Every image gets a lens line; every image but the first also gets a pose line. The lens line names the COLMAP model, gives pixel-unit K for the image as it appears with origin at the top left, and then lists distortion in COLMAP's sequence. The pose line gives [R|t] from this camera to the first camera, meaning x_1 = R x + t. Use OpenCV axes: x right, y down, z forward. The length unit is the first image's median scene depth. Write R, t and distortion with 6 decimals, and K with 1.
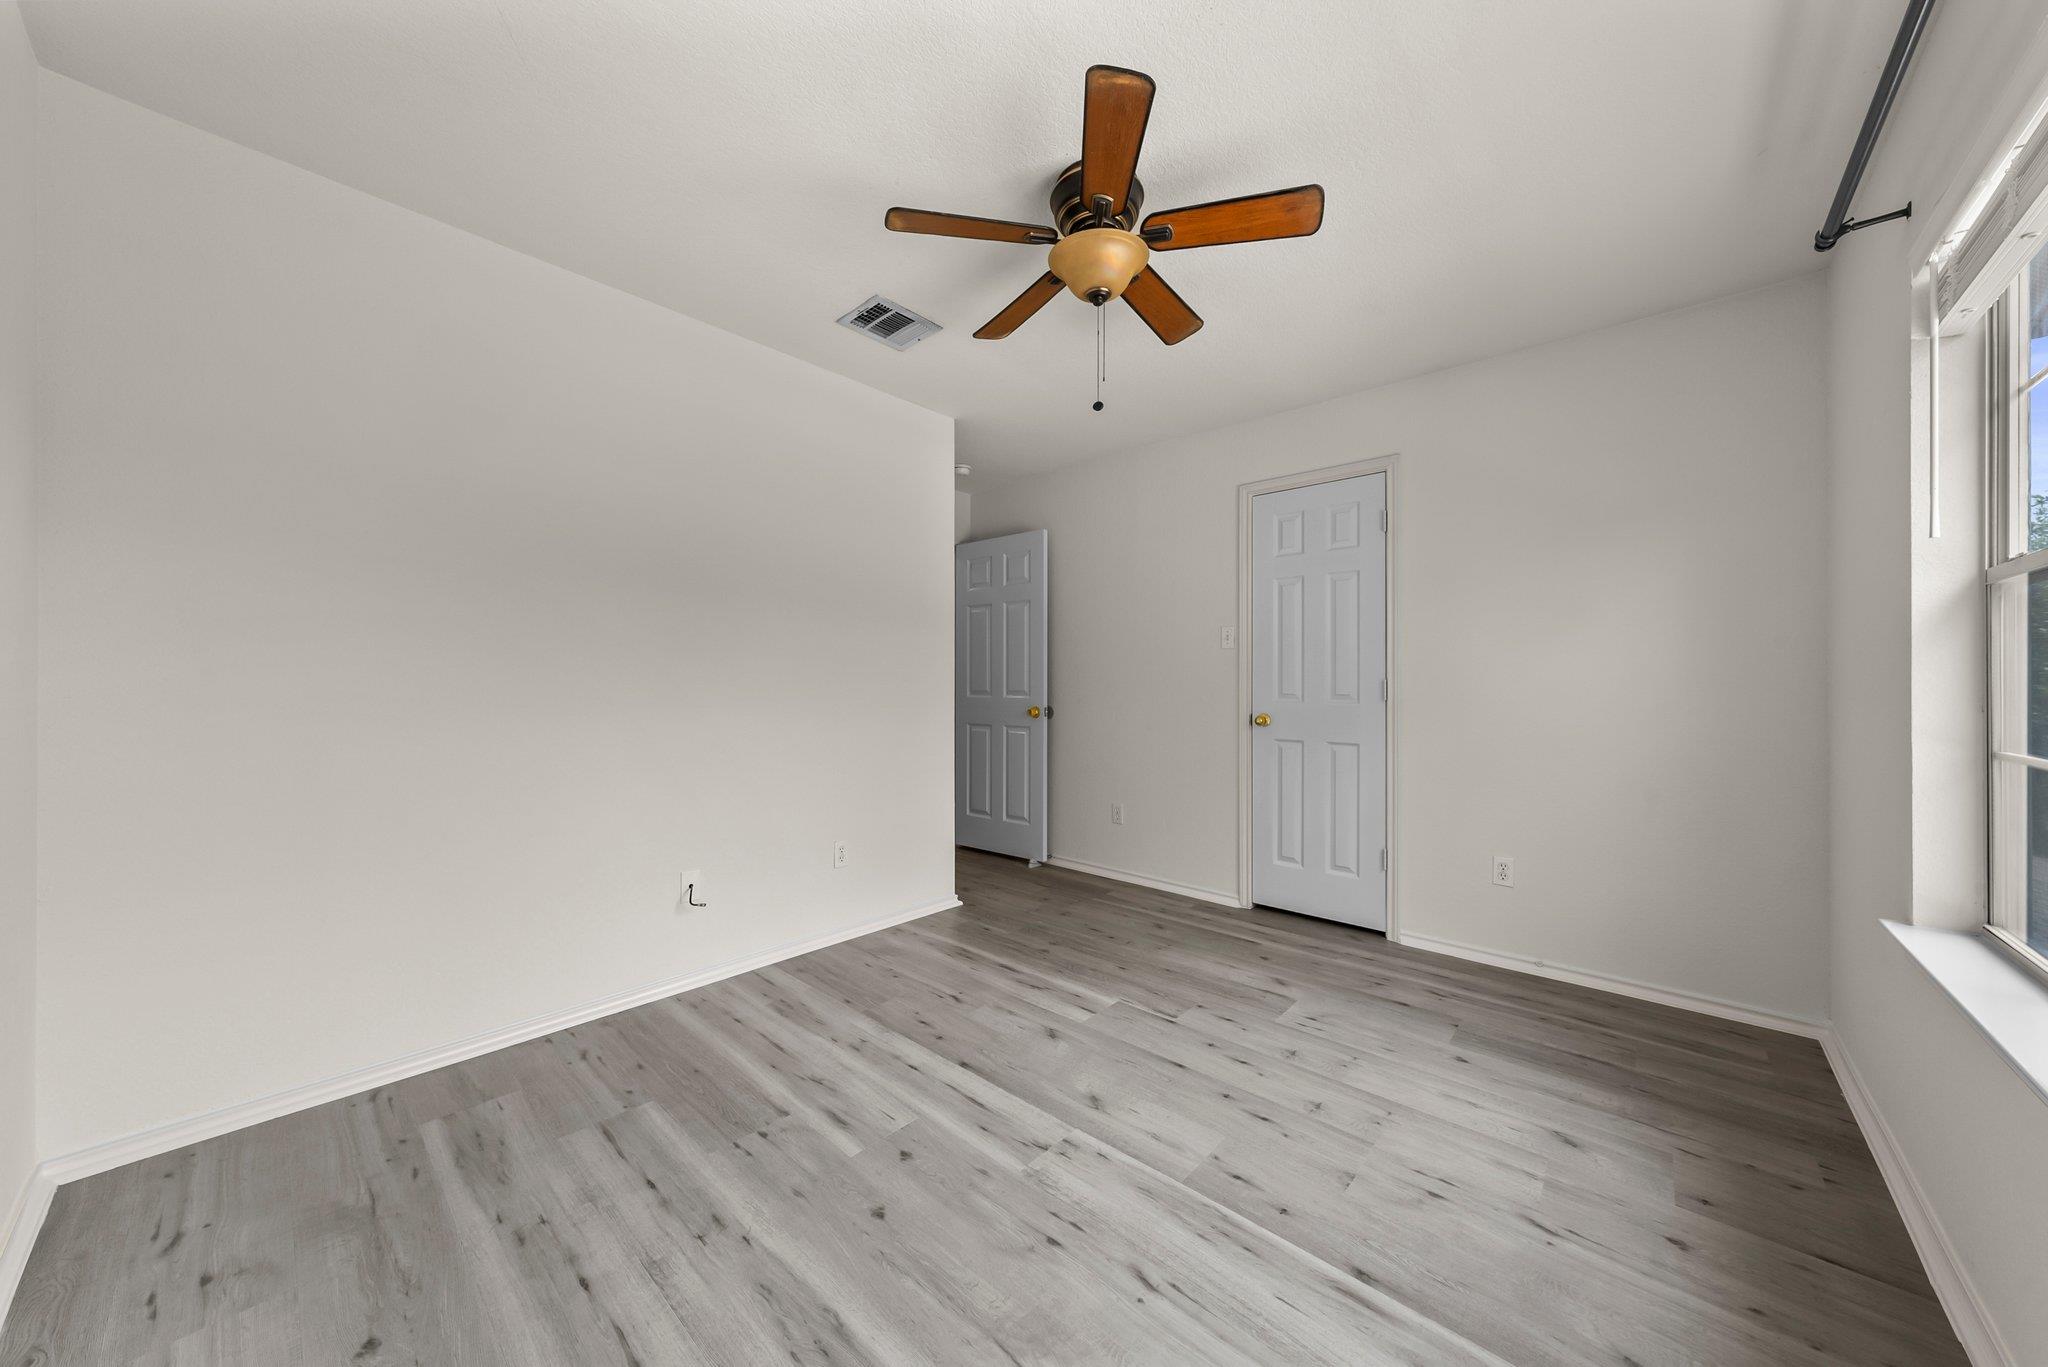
lens RADIAL K [[700.9, 0, 1032.8], [0, 700.9, 677.0], [0, 0, 1]] dist [-0.001590, -0.000090]
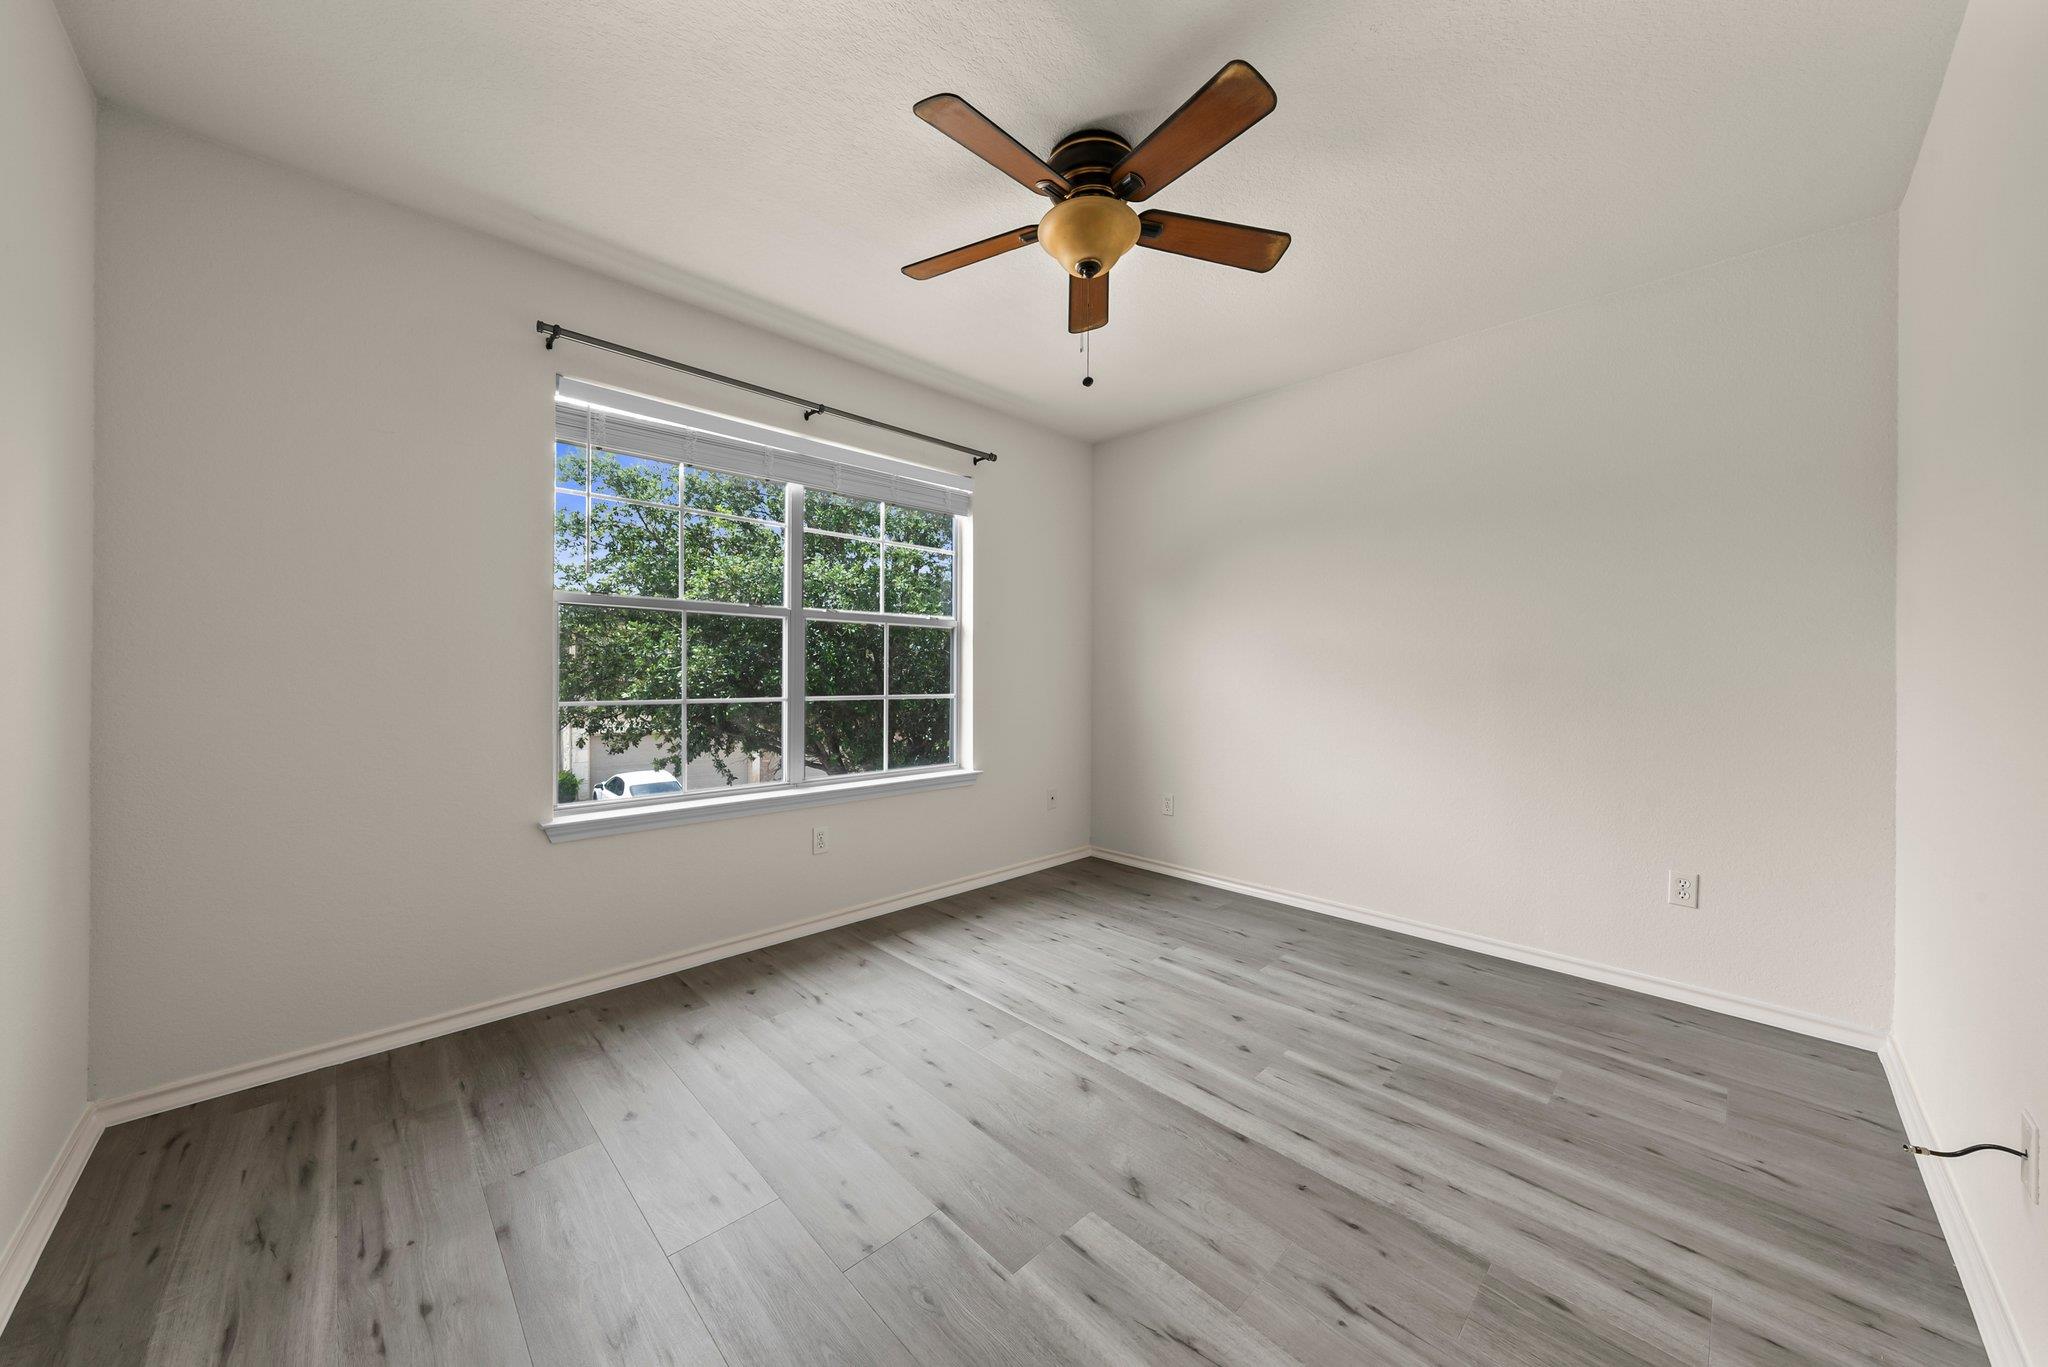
lens RADIAL K [[700.9, 0, 1032.8], [0, 700.9, 677.0], [0, 0, 1]] dist [-0.001590, -0.000090]
pose [[-0.997922, -0.010830, 0.063522, 0.106760], [-0.011385, 0.999900, -0.008389, 0.037163], [-0.063425, -0.009094, -0.997945, 2.033957]]
